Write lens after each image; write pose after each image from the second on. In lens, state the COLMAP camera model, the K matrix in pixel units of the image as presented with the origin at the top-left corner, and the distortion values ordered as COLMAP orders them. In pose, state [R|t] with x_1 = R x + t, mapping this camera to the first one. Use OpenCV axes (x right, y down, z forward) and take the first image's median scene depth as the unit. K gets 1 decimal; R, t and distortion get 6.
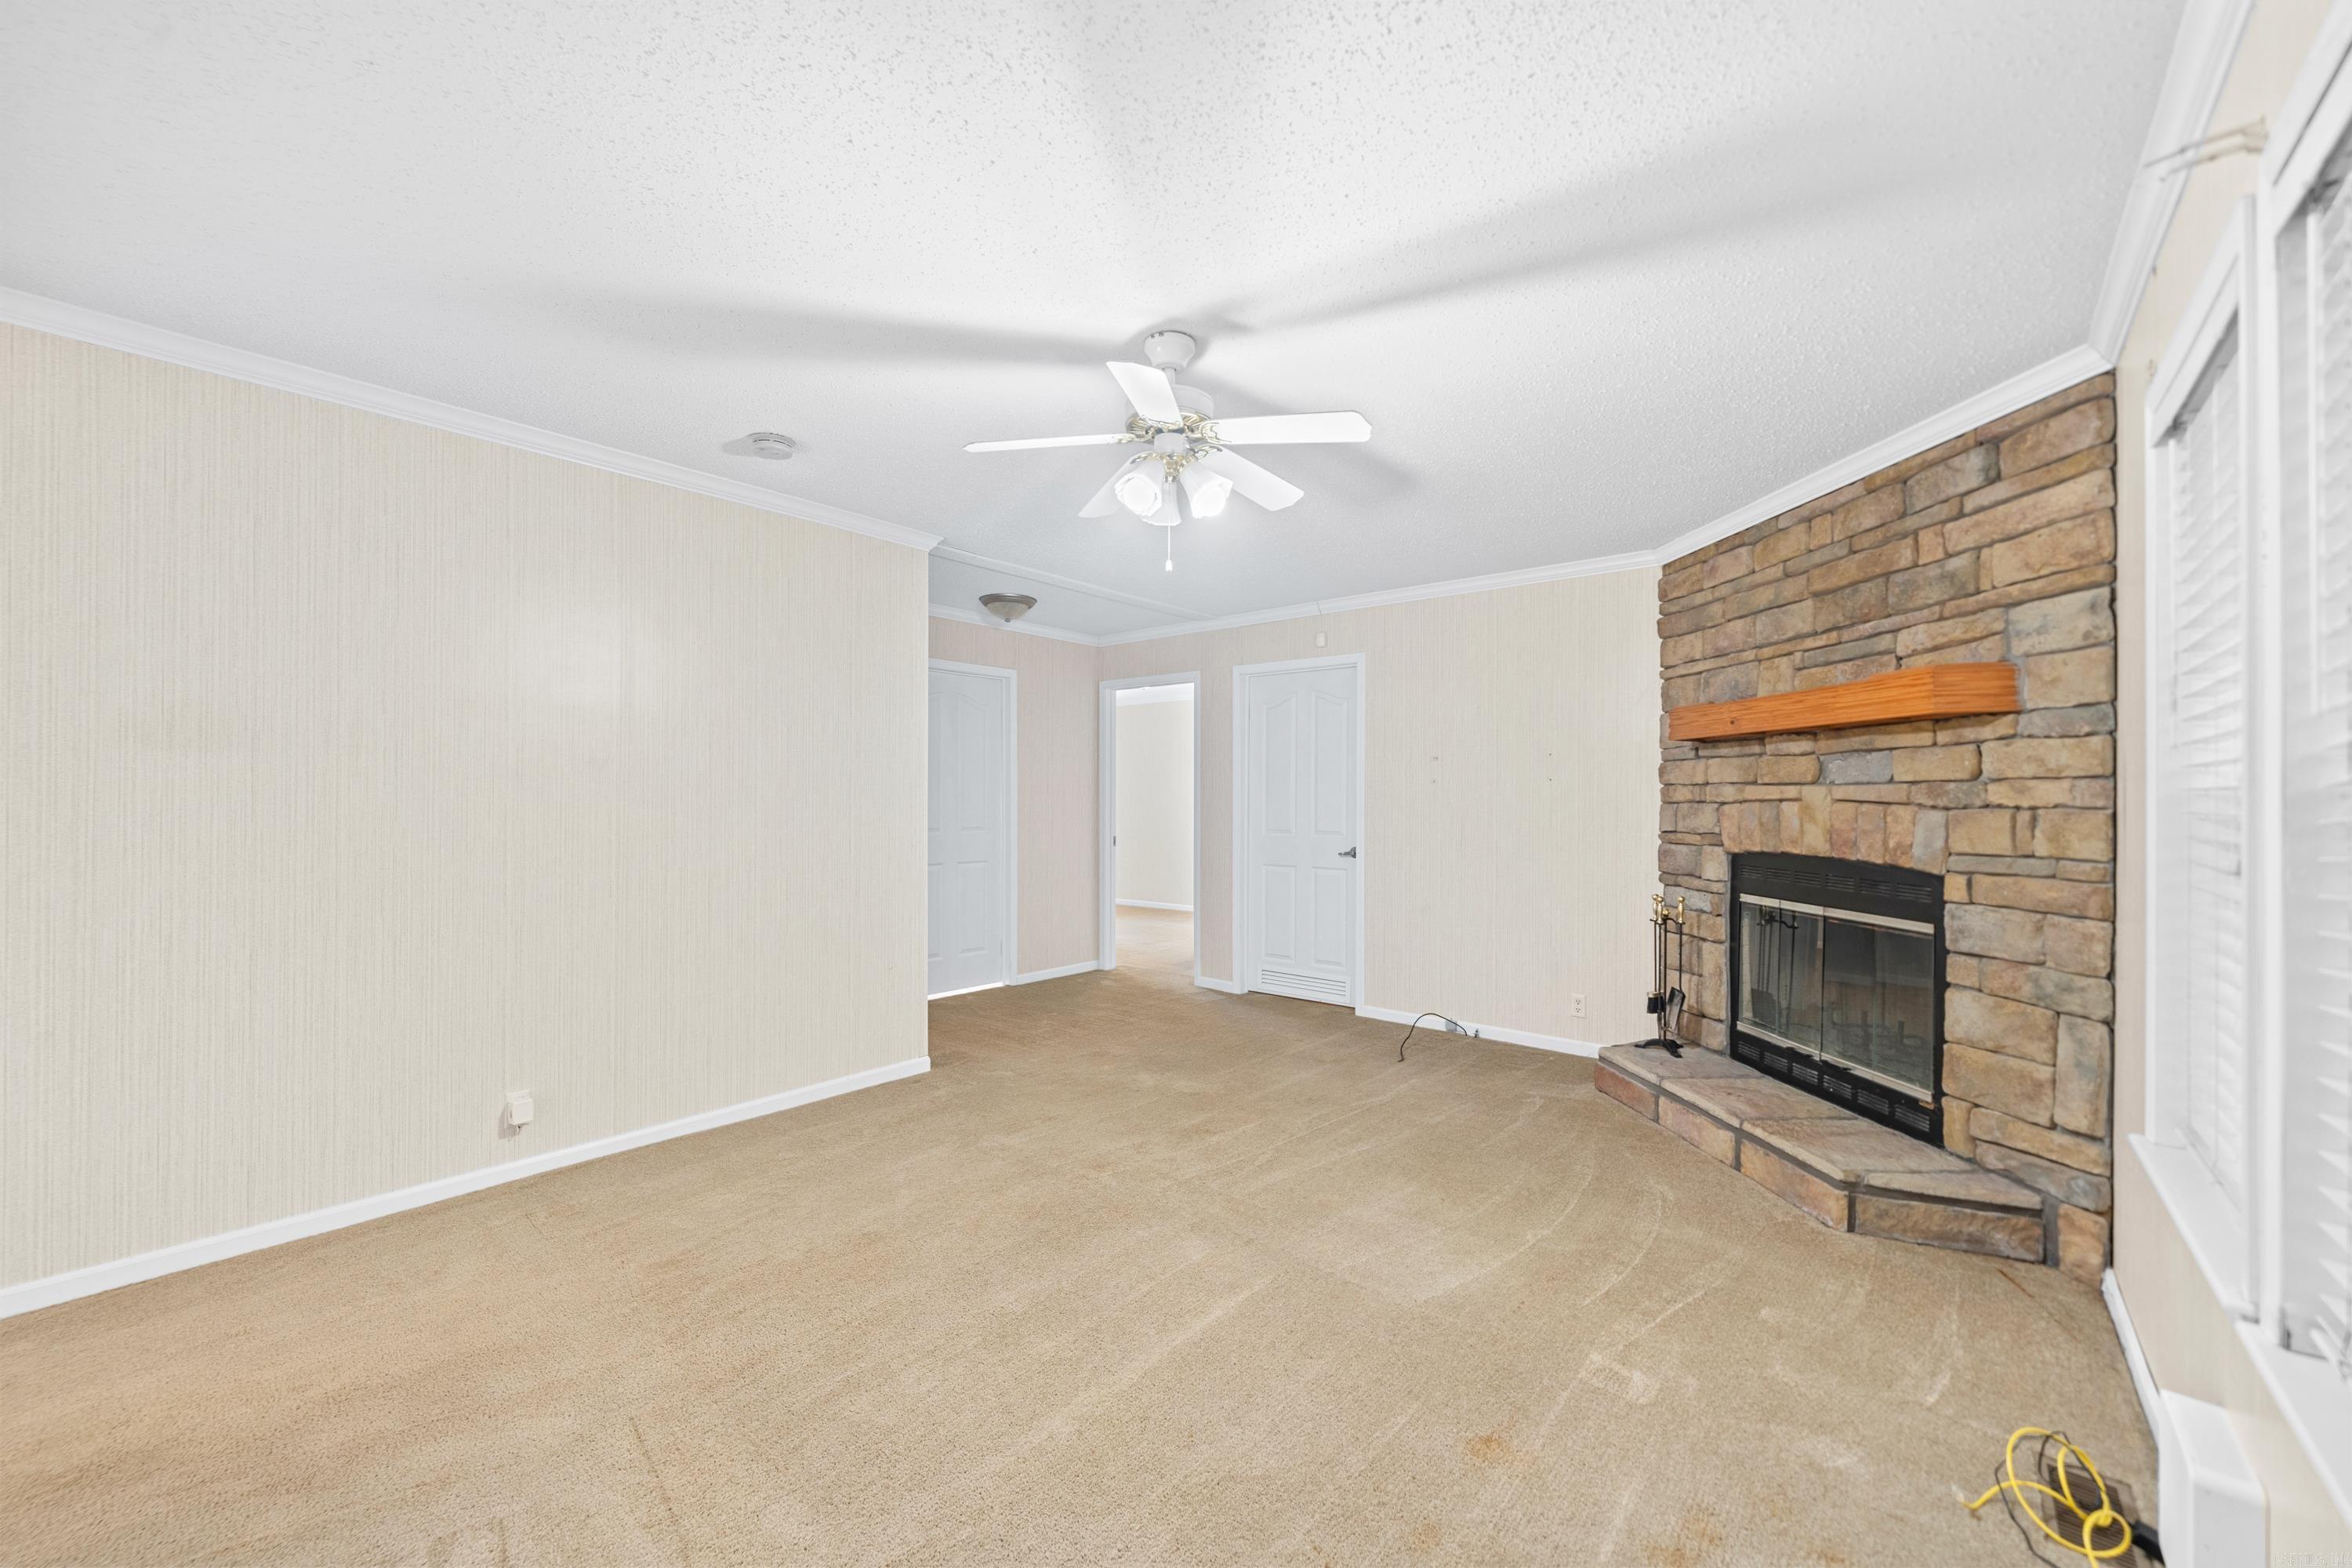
lens RADIAL K [[915.5, 0, 1175.0], [0, 915.5, 792.4], [0, 0, 1]] dist [-0.000861, 0.000301]
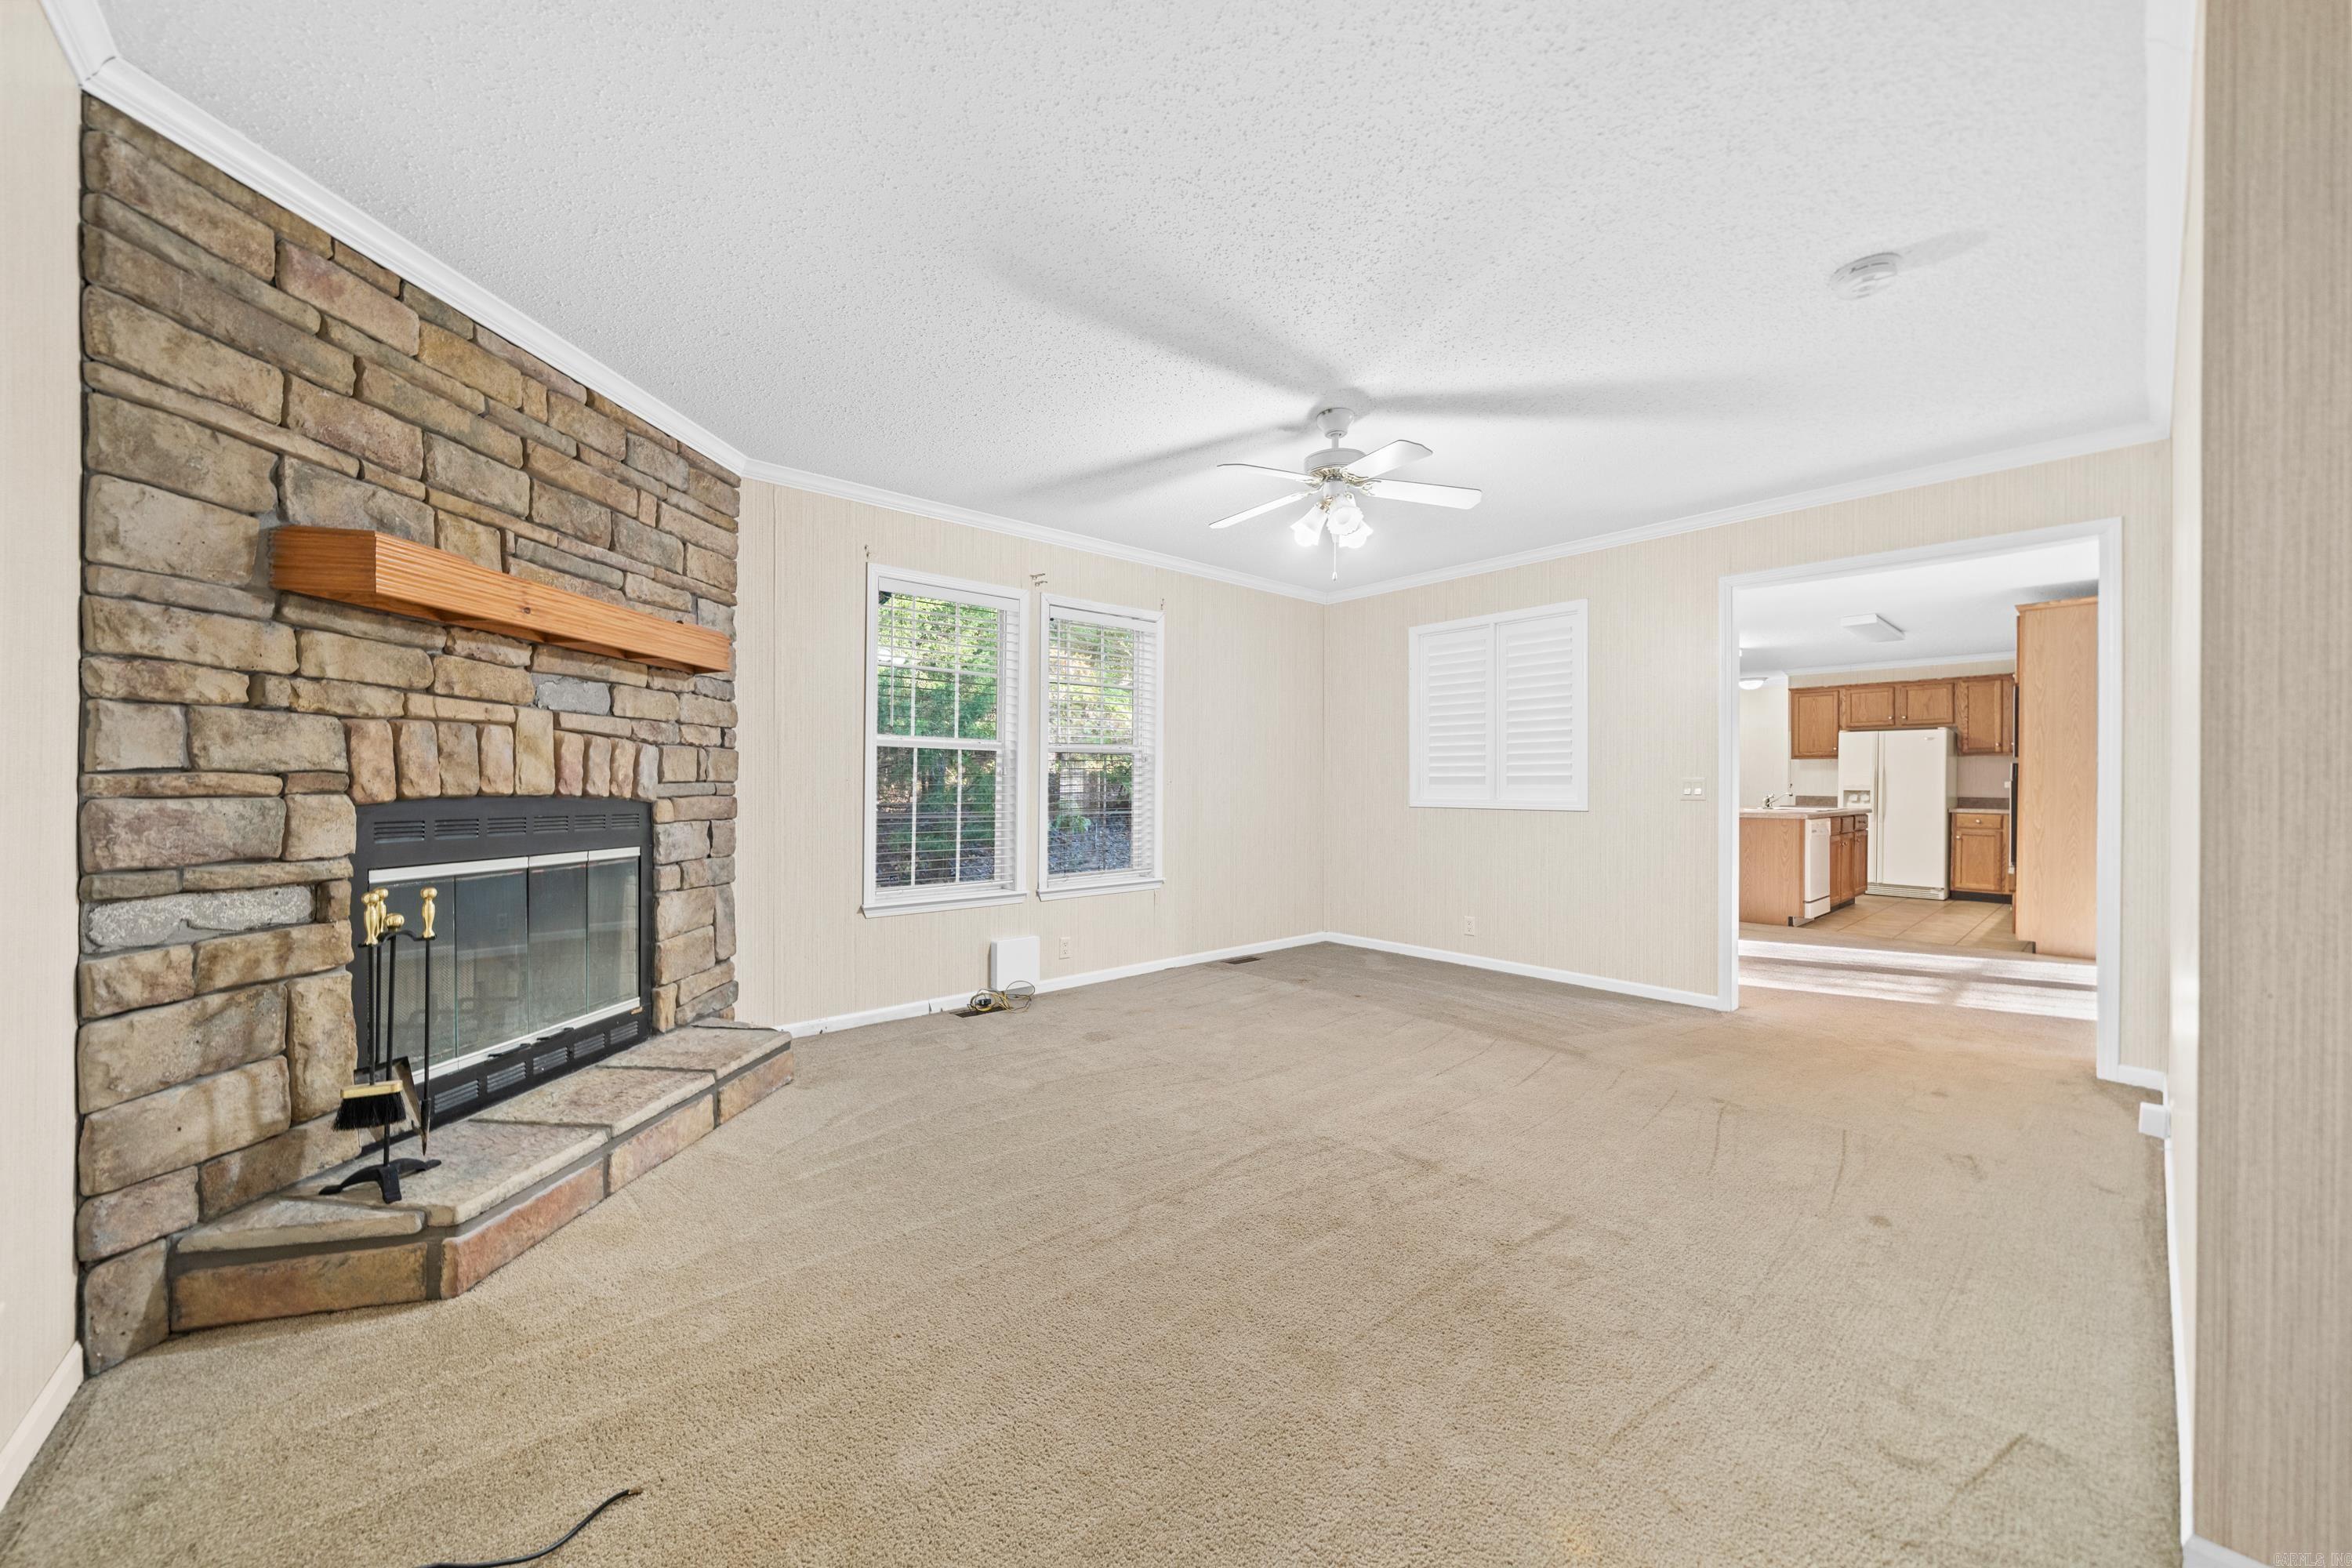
lens RADIAL K [[840.8, 0, 1176.0], [0, 840.8, 784.0], [0, 0, 1]] dist [-0.000573, -0.000057]
pose [[-0.987518, -0.011131, 0.157113, 0.017751], [-0.012749, 0.999875, -0.009298, 0.062295], [-0.156990, -0.011185, -0.987537, 1.736628]]
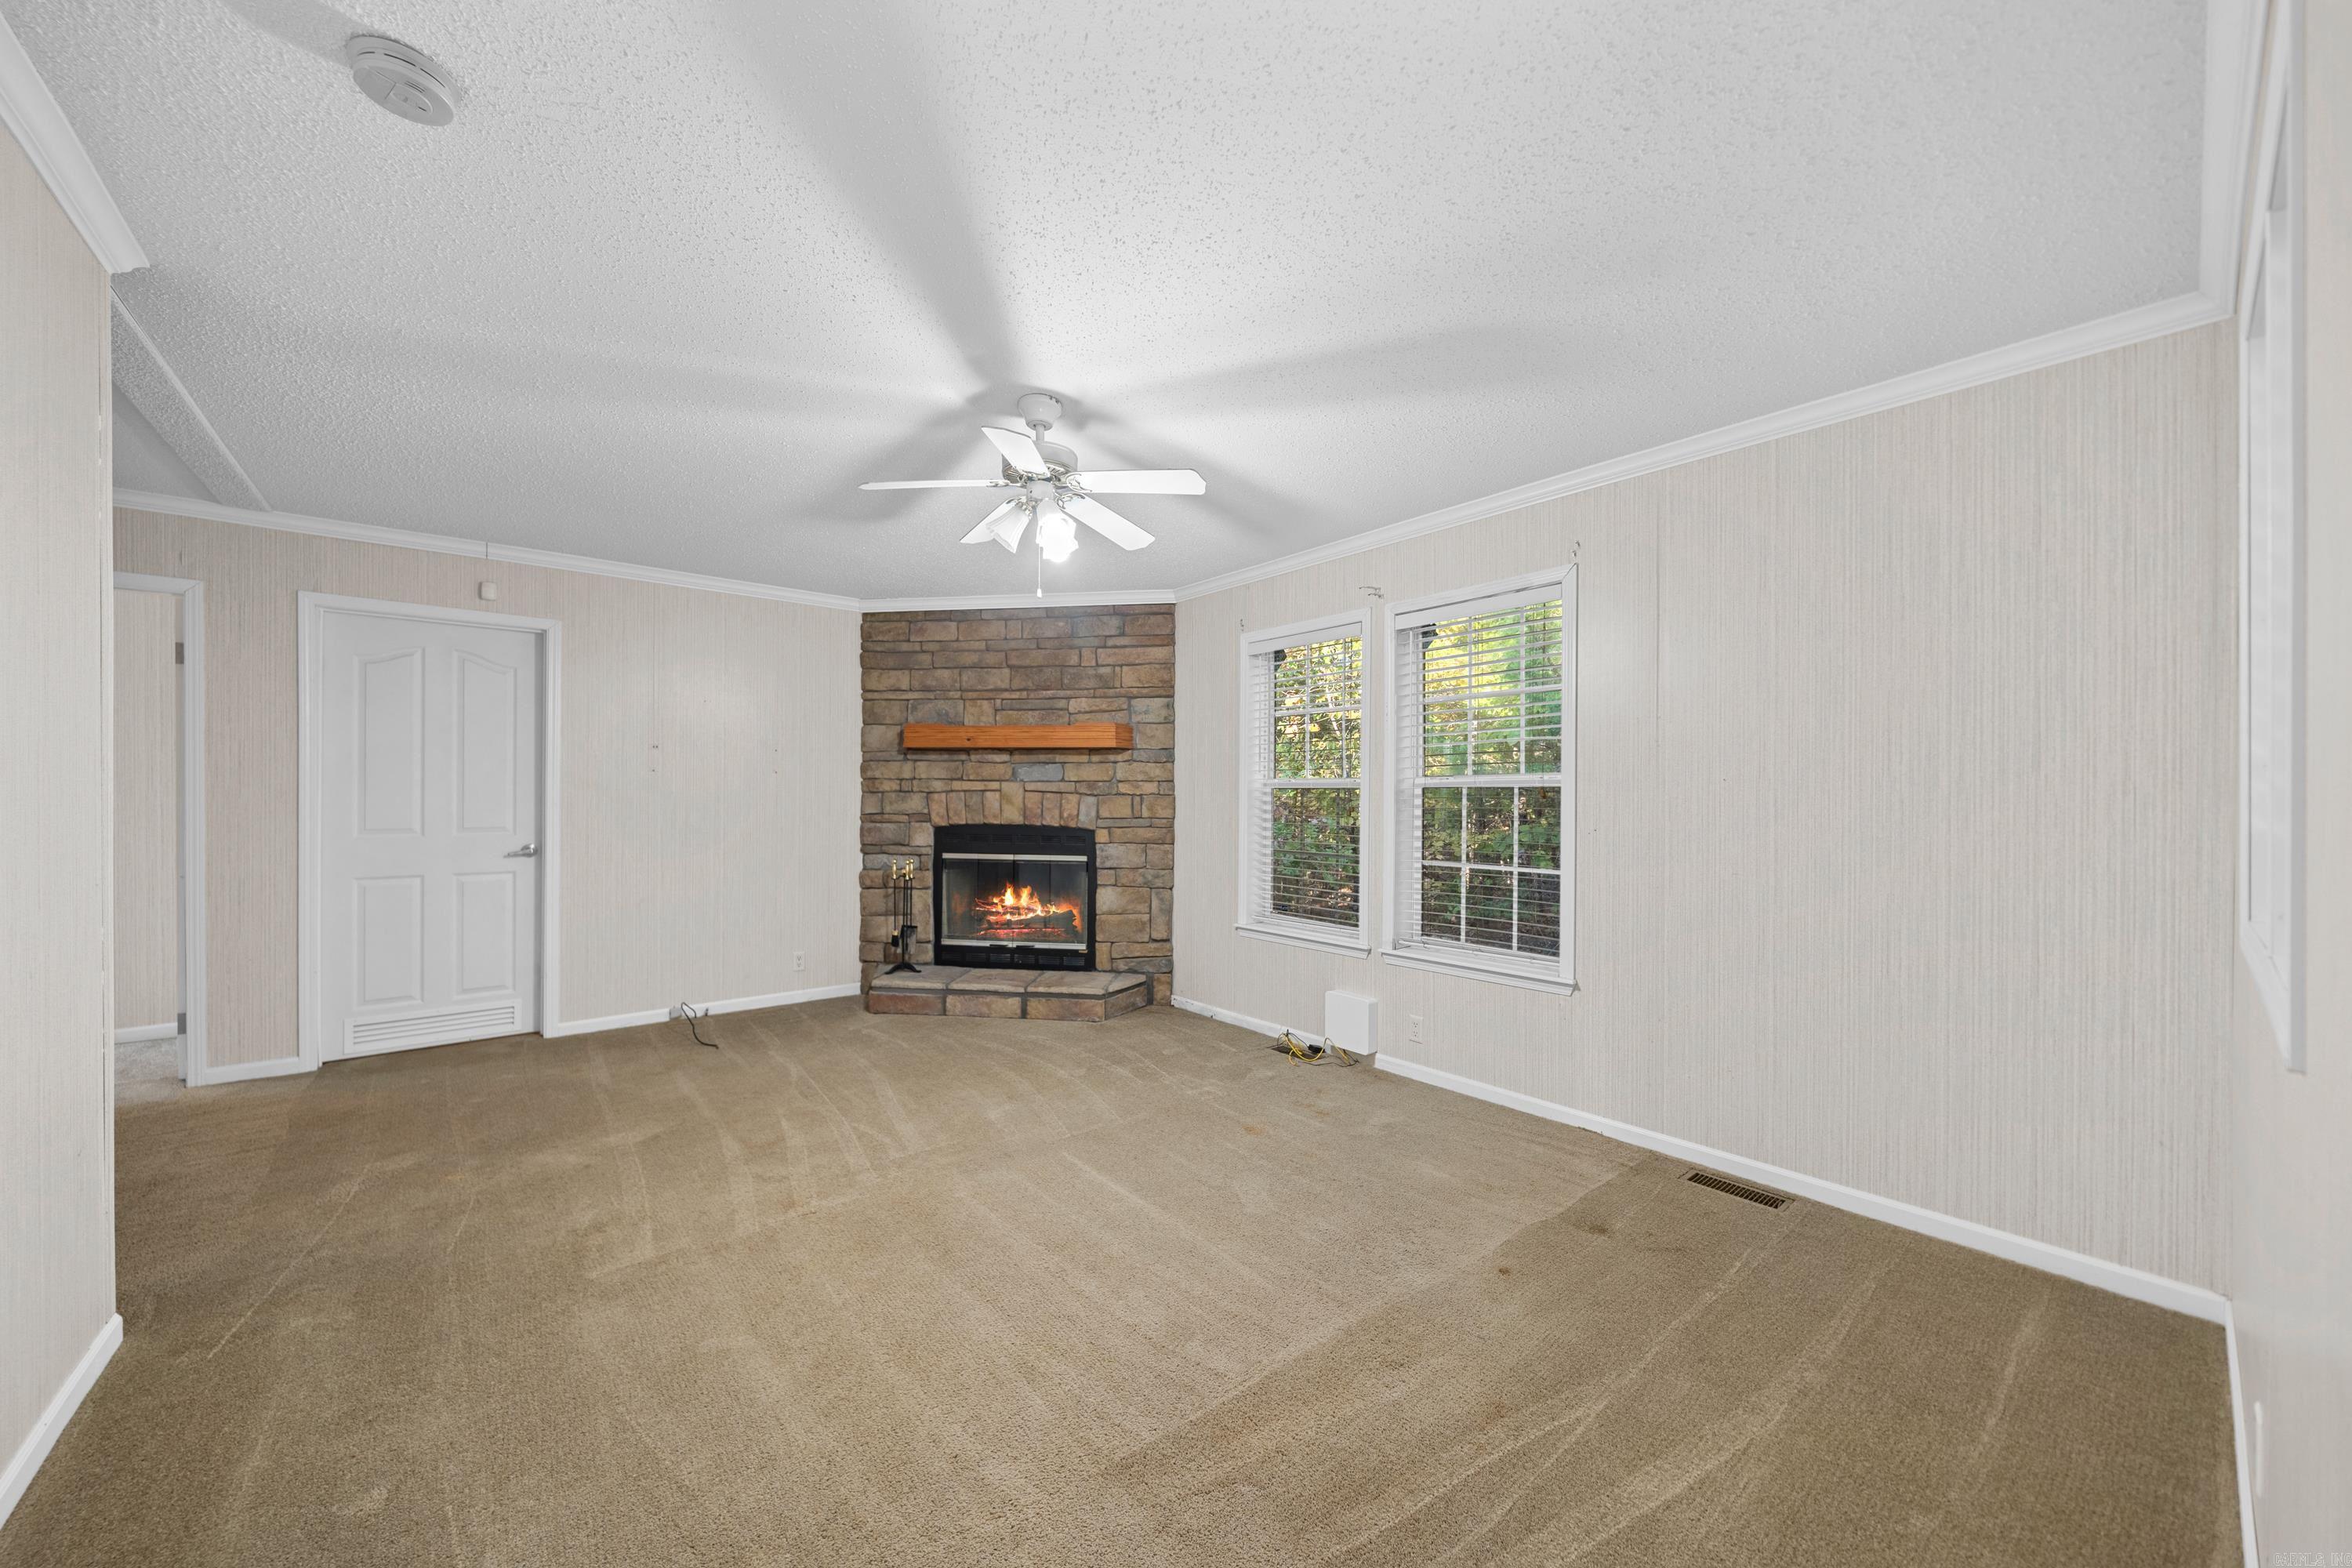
lens RADIAL K [[837.3, 0, 1145.5], [0, 837.3, 794.8], [0, 0, 1]] dist [0.000483, 0.000077]
pose [[0.192156, -0.005056, 0.981351, -0.783285], [-0.011262, 0.999910, 0.007356, 0.001939], [-0.981300, -0.012466, 0.192081, 0.494414]]
